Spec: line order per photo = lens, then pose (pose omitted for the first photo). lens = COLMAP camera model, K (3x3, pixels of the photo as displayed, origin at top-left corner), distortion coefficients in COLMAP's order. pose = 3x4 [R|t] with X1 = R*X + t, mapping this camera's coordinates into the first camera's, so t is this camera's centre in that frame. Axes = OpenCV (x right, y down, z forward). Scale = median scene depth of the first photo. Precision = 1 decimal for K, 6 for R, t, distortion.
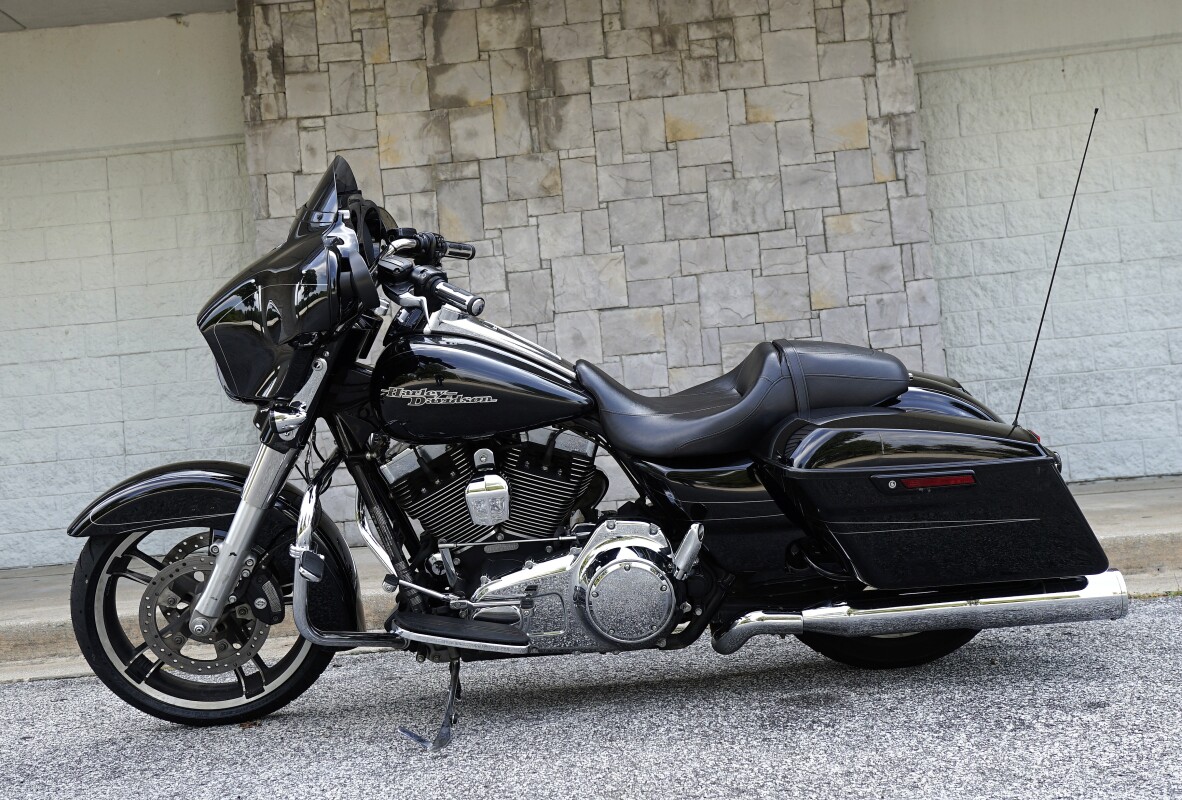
lens RADIAL K [[1265.0, 0, 591.7], [0, 1265.0, 401.6], [0, 0, 1]] dist [0.007979, 0.000000]
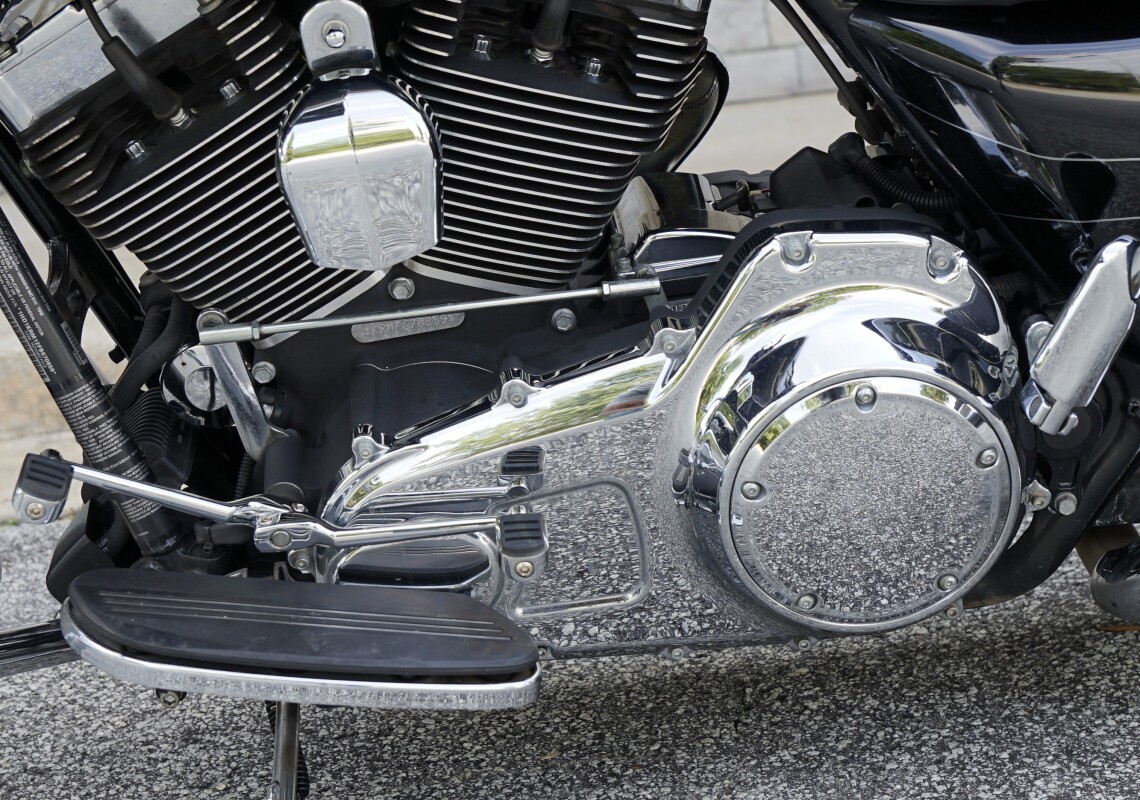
lens RADIAL K [[2094.8, 0, 569.3], [0, 2094.8, 400.4], [0, 0, 1]] dist [-0.060155, 0.000000]
pose [[0.997406, -0.053280, 0.048400, -0.059748], [0.040220, 0.970154, 0.239129, 0.014742], [-0.059696, -0.236562, 0.969781, 0.520478]]
